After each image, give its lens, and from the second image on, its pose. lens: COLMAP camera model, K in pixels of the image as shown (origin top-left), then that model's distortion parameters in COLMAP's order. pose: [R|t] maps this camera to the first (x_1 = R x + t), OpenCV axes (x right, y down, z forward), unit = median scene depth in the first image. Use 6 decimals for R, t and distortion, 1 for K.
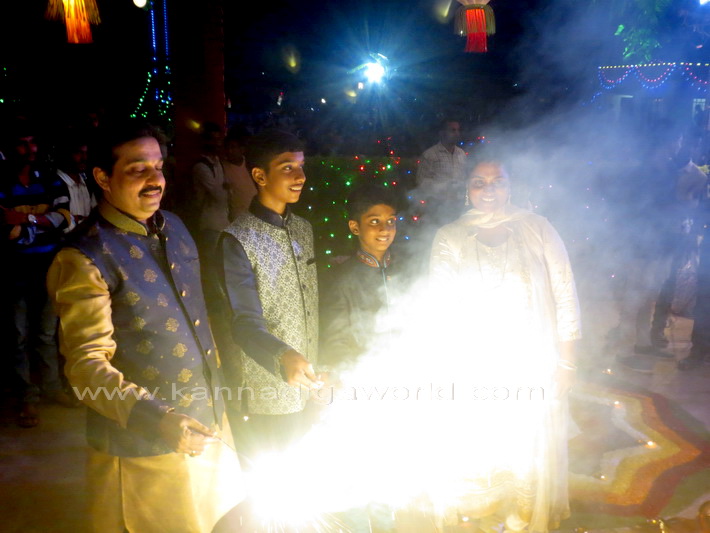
lens RADIAL K [[711.7, 0, 354.9], [0, 711.7, 267.1], [0, 0, 1]] dist [-0.067279, 0.000000]
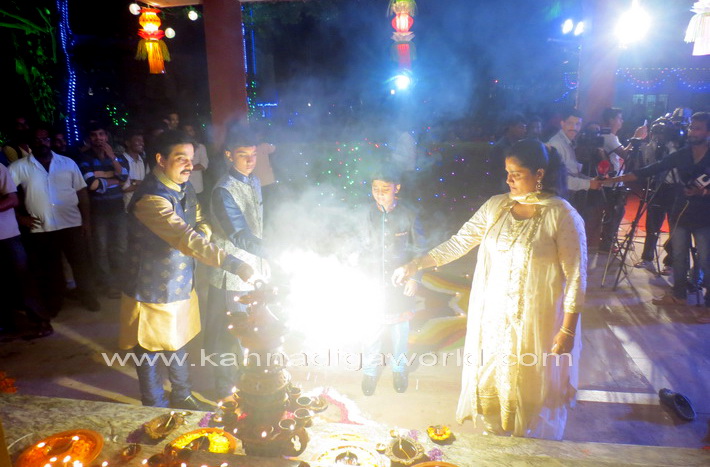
lens RADIAL K [[538.5, 0, 366.9], [0, 538.5, 233.5], [0, 0, 1]] dist [-0.029029, 0.019467]
pose [[0.993441, 0.004135, -0.114270, 0.352131], [-0.002842, 0.999930, 0.011478, 0.050537], [0.114310, -0.011078, 0.993383, -0.274724]]
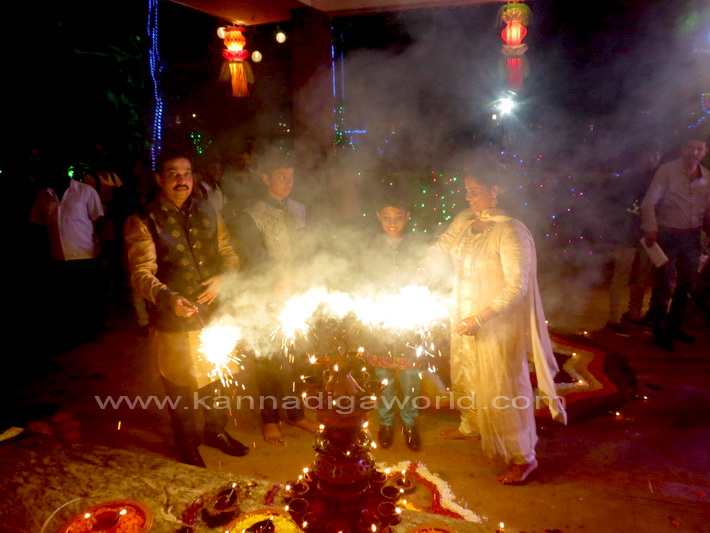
lens RADIAL K [[578.6, 0, 355.2], [0, 578.6, 272.0], [0, 0, 1]] dist [-0.056655, 0.006940]
pose [[0.957731, 0.039075, -0.284999, 0.319820], [-0.036062, 0.999224, 0.015816, 0.041221], [0.285396, -0.004870, 0.958397, -0.177339]]
